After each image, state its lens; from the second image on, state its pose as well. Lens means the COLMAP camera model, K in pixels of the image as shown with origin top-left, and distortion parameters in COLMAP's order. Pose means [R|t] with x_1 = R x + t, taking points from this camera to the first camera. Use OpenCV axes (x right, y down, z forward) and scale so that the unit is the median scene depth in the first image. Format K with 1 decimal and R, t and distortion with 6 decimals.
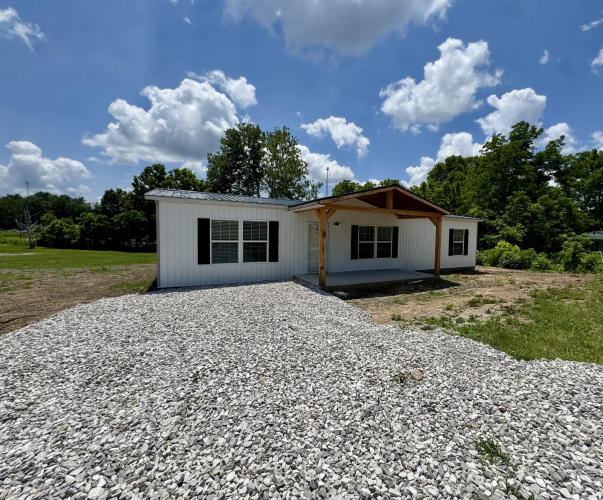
lens RADIAL K [[281.4, 0, 299.3], [0, 281.4, 249.1], [0, 0, 1]] dist [-0.009510, 0.005184]
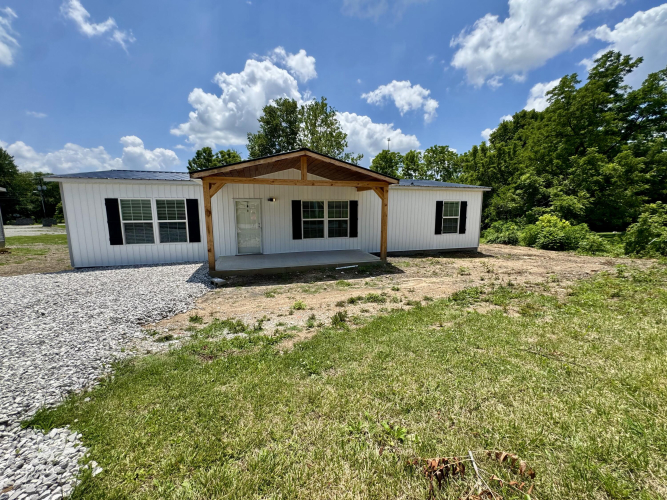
lens RADIAL K [[268.3, 0, 333.3], [0, 268.3, 252.0], [0, 0, 1]] dist [-0.002940, 0.000157]
pose [[0.973111, 0.014945, -0.229850, 0.138161], [0.008547, 0.994863, 0.100873, -0.002267], [0.230177, -0.100125, 0.967984, 0.051855]]
